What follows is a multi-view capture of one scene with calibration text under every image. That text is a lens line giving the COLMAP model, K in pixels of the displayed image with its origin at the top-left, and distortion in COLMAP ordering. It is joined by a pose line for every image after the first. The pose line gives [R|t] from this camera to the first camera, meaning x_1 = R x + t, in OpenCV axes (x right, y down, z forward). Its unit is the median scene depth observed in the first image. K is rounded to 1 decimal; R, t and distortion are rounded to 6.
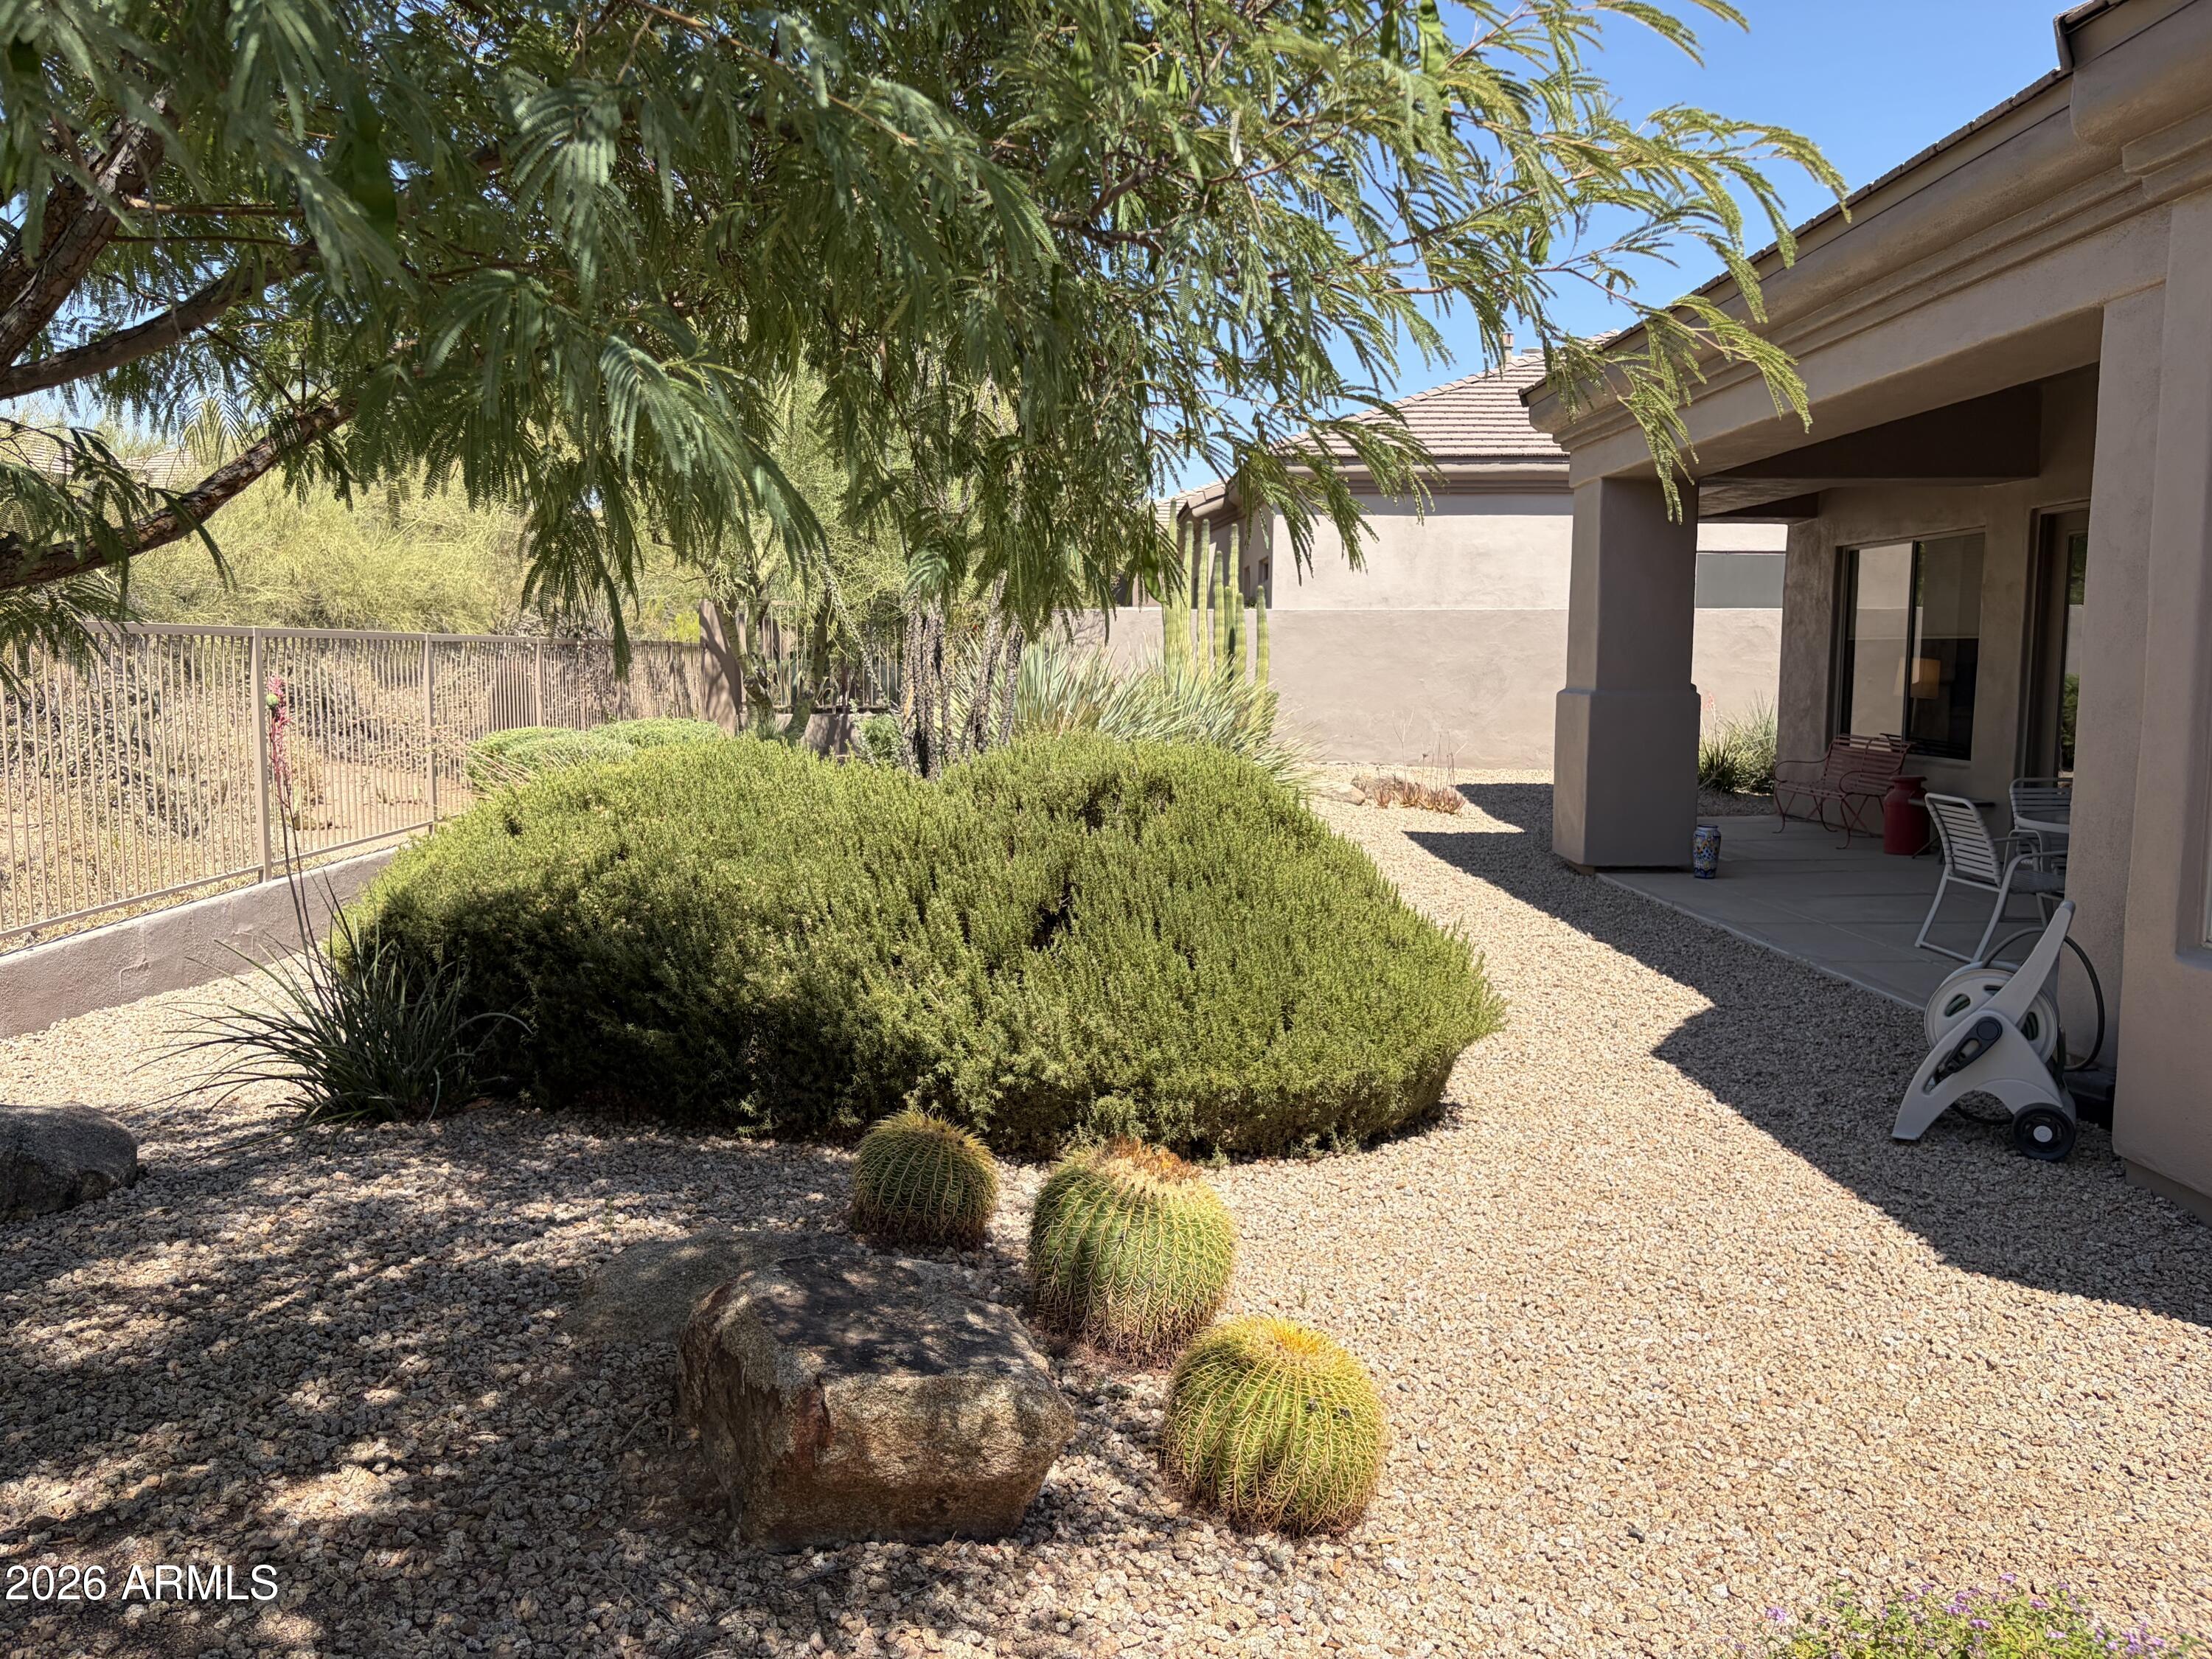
lens RADIAL K [[1671.5, 0, 1106.0], [0, 1671.5, 821.6], [0, 0, 1]] dist [0.091660, -0.134786]
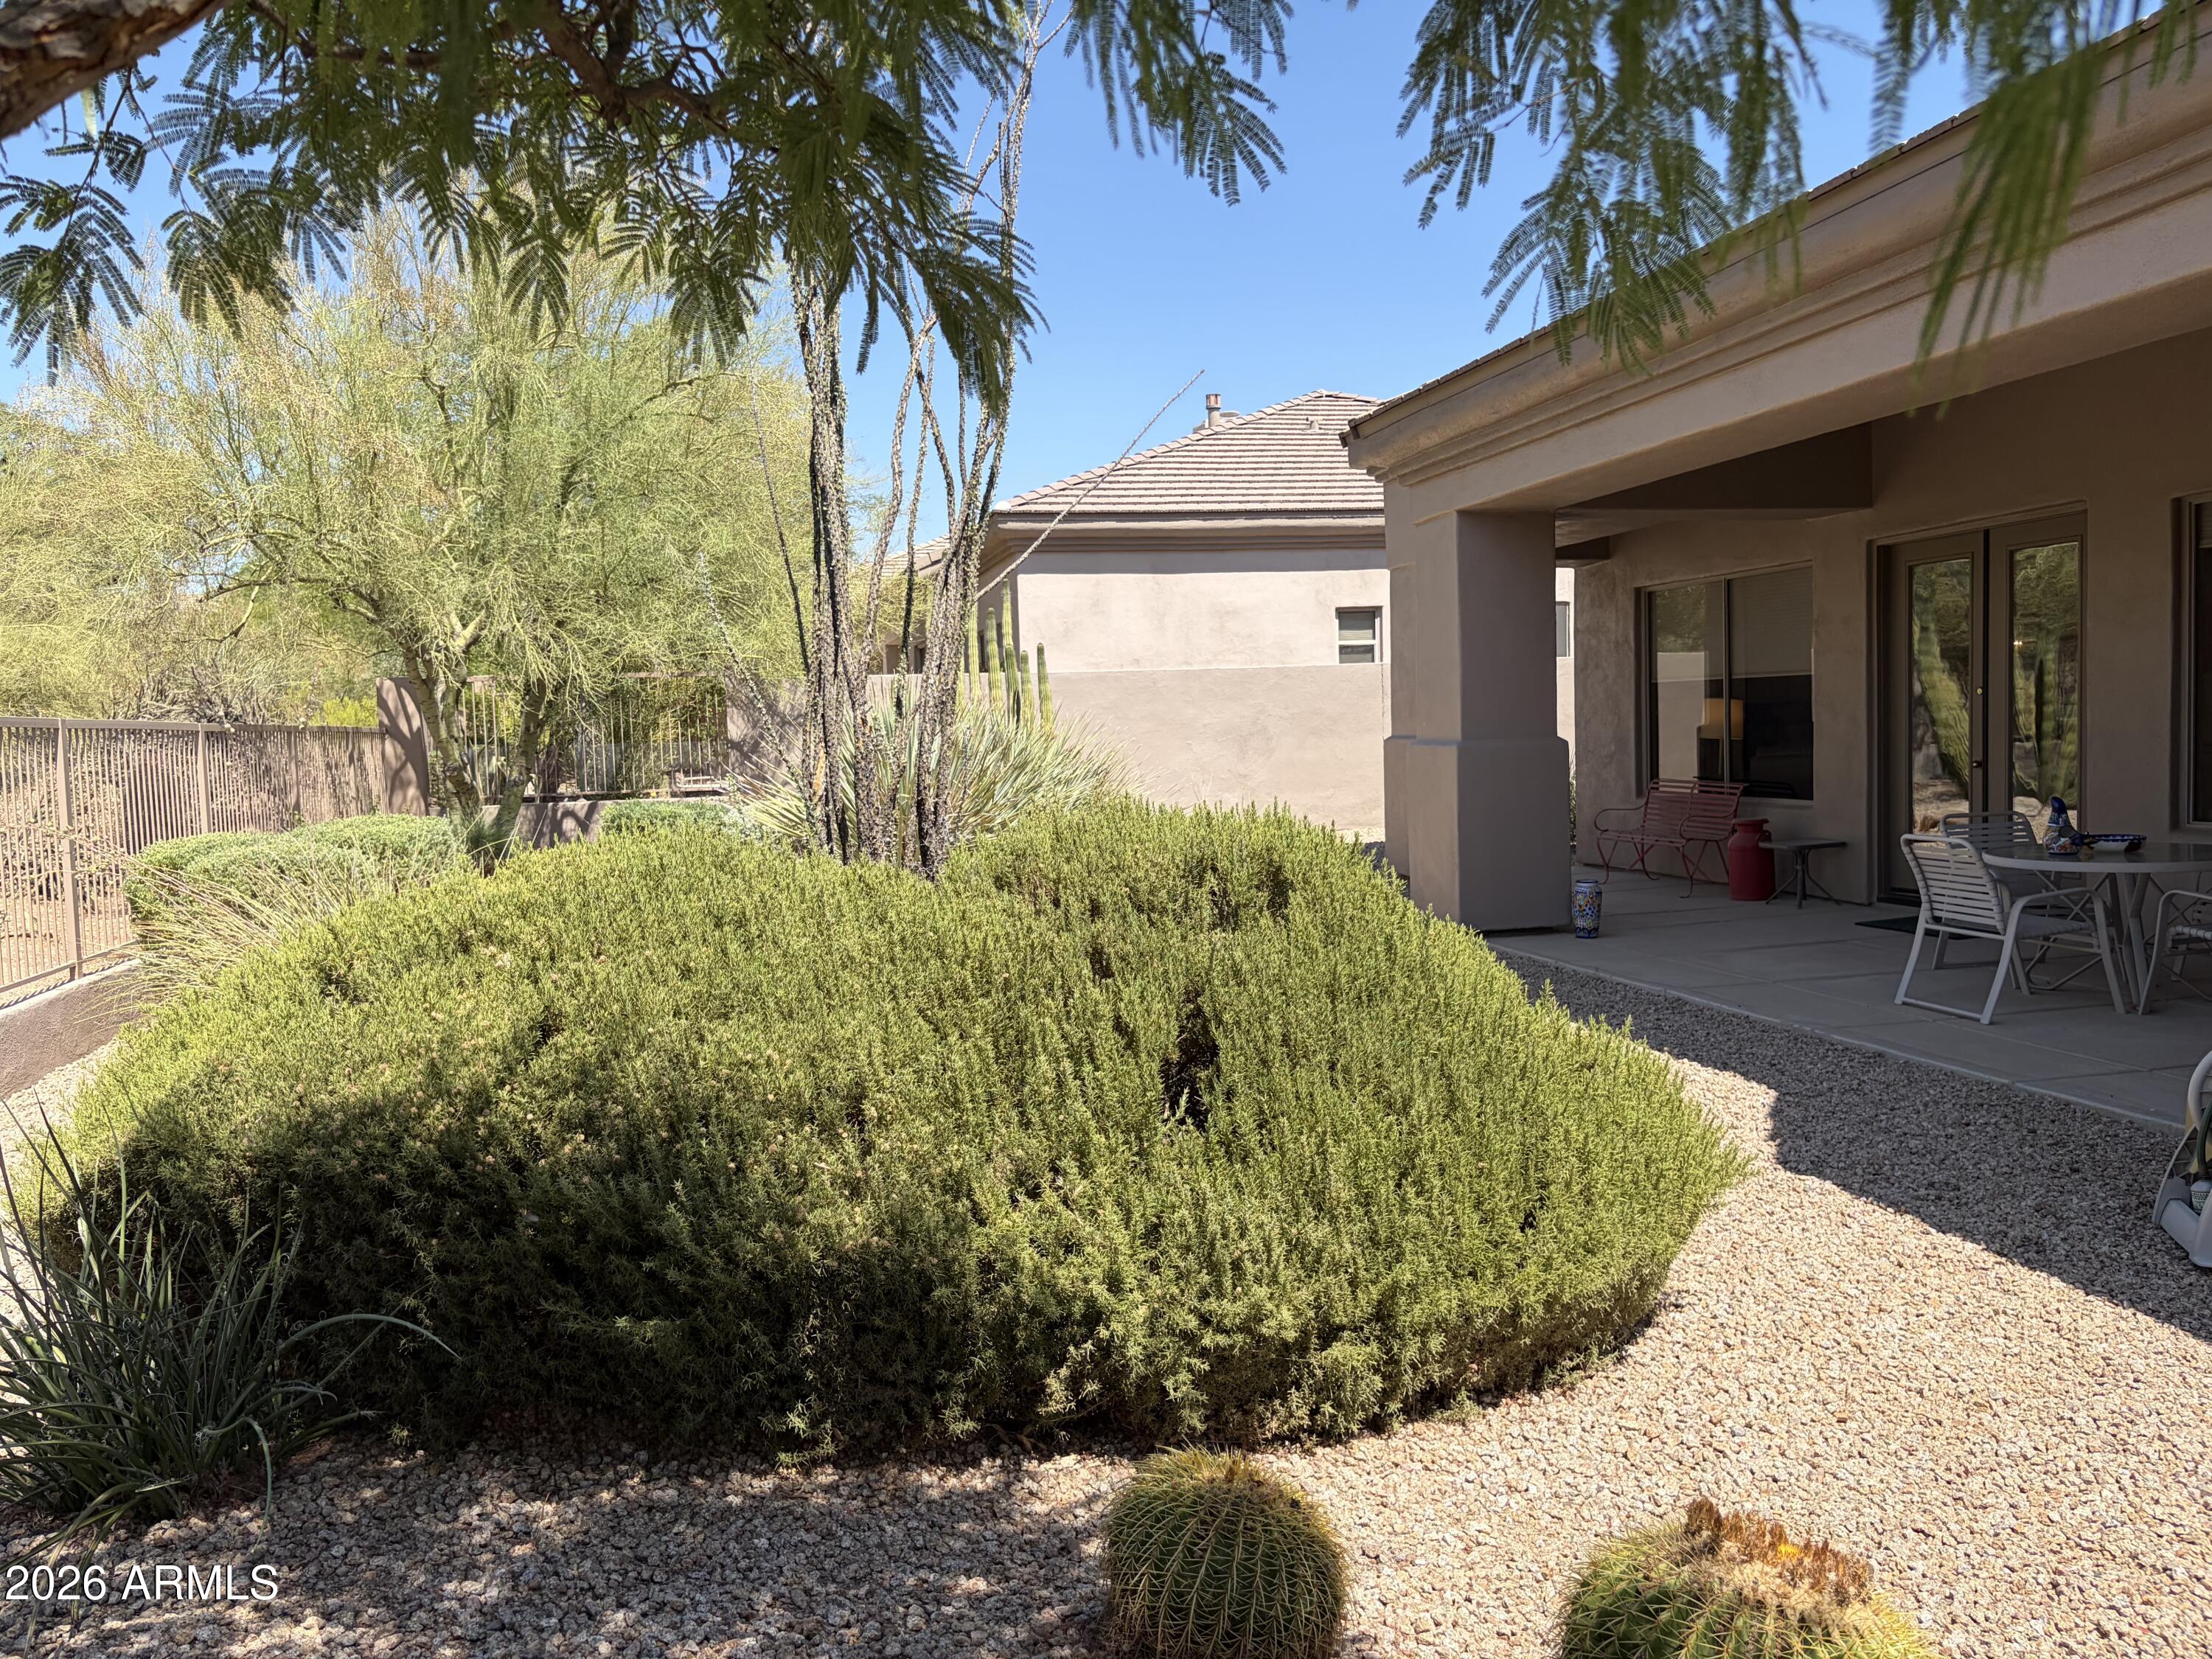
lens RADIAL K [[1404.7, 0, 887.7], [0, 1404.7, 861.3], [0, 0, 1]] dist [0.064392, -0.055132]
pose [[0.979693, -0.048750, 0.194487, -0.265913], [0.052482, 0.998523, -0.014081, -0.026904], [-0.193513, 0.024002, 0.980804, 0.465975]]
